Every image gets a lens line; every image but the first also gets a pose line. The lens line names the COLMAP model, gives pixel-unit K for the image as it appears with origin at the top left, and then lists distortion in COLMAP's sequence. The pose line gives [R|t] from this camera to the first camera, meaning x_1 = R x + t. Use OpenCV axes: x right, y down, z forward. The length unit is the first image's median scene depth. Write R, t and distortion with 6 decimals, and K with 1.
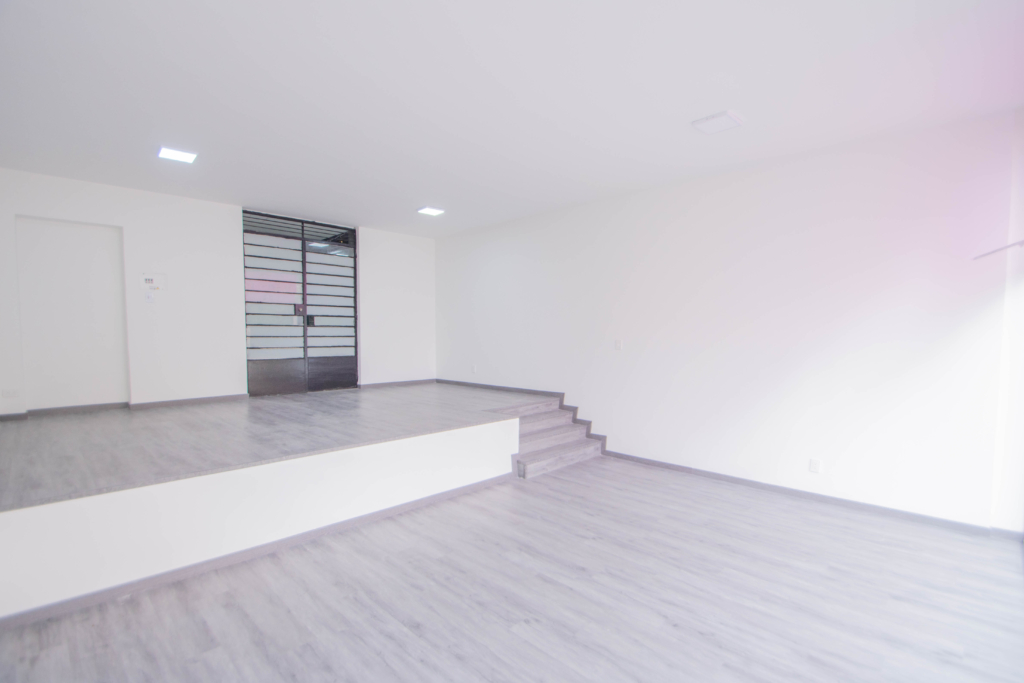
lens RADIAL K [[469.9, 0, 536.5], [0, 469.9, 358.2], [0, 0, 1]] dist [0.012586, -0.013877]
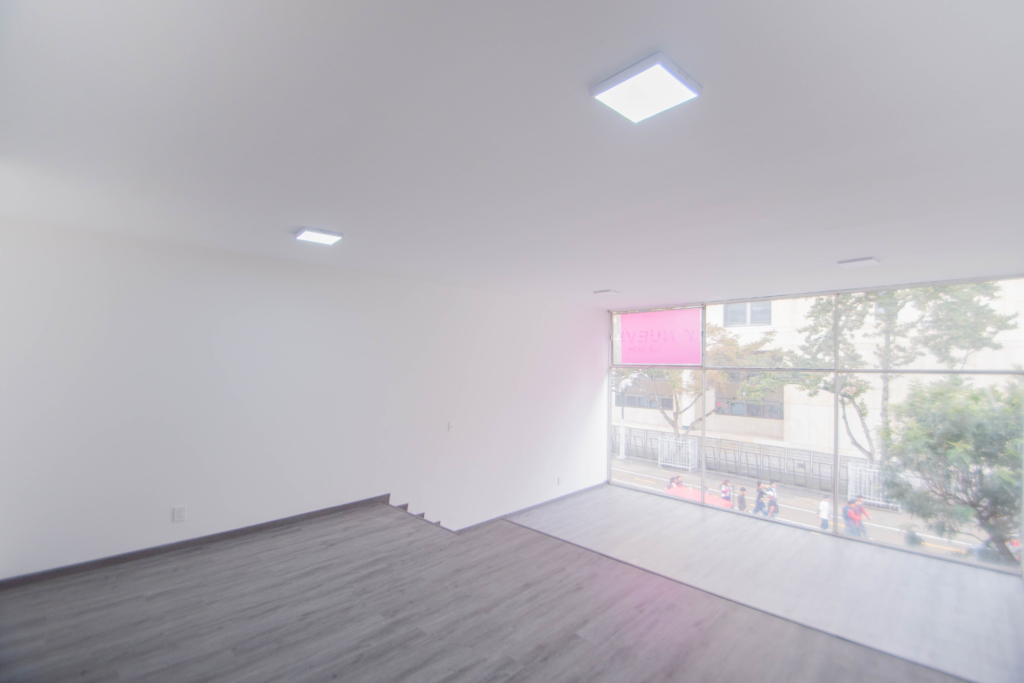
lens RADIAL K [[454.3, 0, 529.5], [0, 454.3, 358.9], [0, 0, 1]] dist [-0.014566, -0.001160]
pose [[0.020600, 0.004730, 0.999777, -0.762987], [0.053700, 0.998540, -0.005830, -0.151159], [-0.998345, 0.053808, 0.020316, 0.744166]]
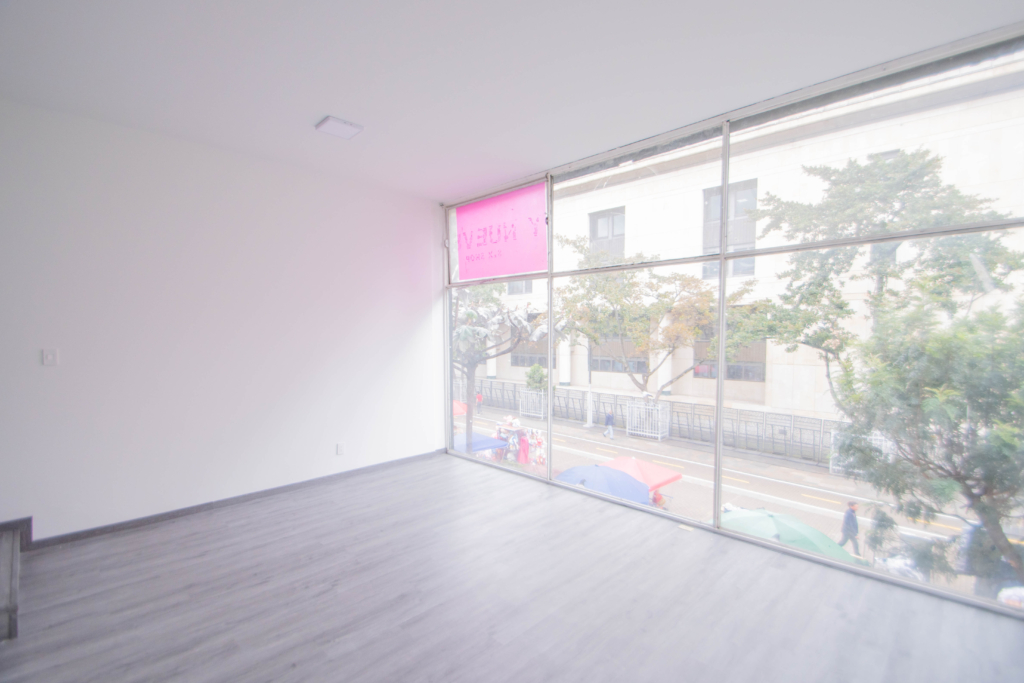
lens RADIAL K [[469.9, 0, 536.5], [0, 469.9, 358.2], [0, 0, 1]] dist [0.012586, -0.013877]
pose [[-0.000397, -0.058487, 0.998288, -0.387776], [0.062860, 0.996312, 0.058396, -0.020960], [-0.998022, 0.062775, 0.003281, 0.355941]]
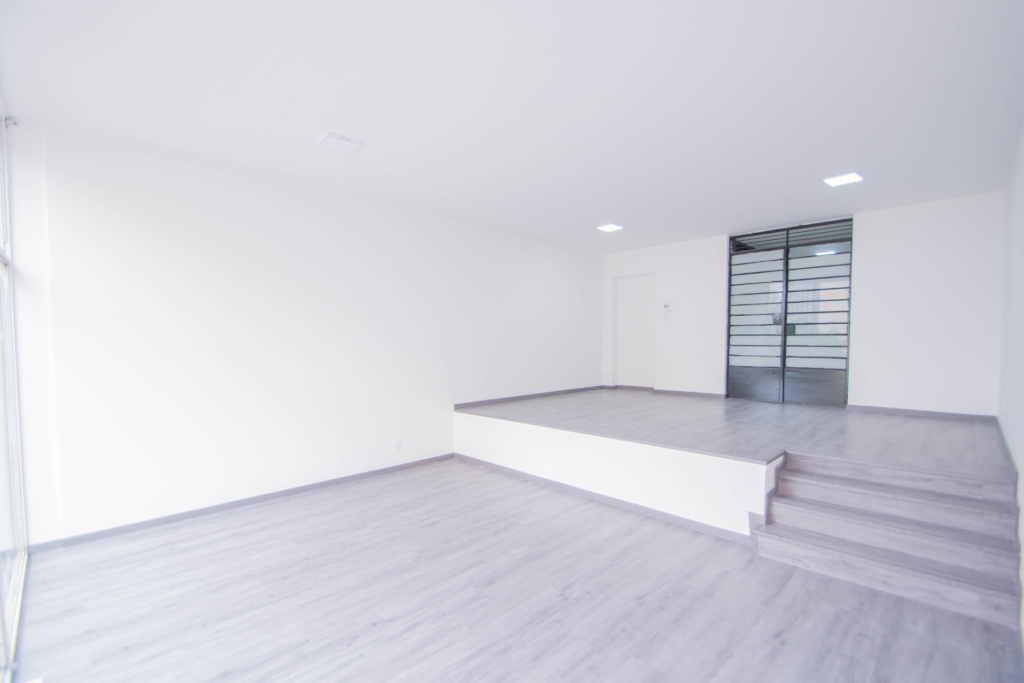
lens RADIAL K [[454.3, 0, 529.5], [0, 454.3, 358.9], [0, 0, 1]] dist [-0.014566, -0.001160]
pose [[-0.008194, 0.037273, -0.999272, 0.500161], [-0.052649, 0.997903, 0.037653, -0.028744], [0.998579, 0.052920, -0.006214, 0.520190]]
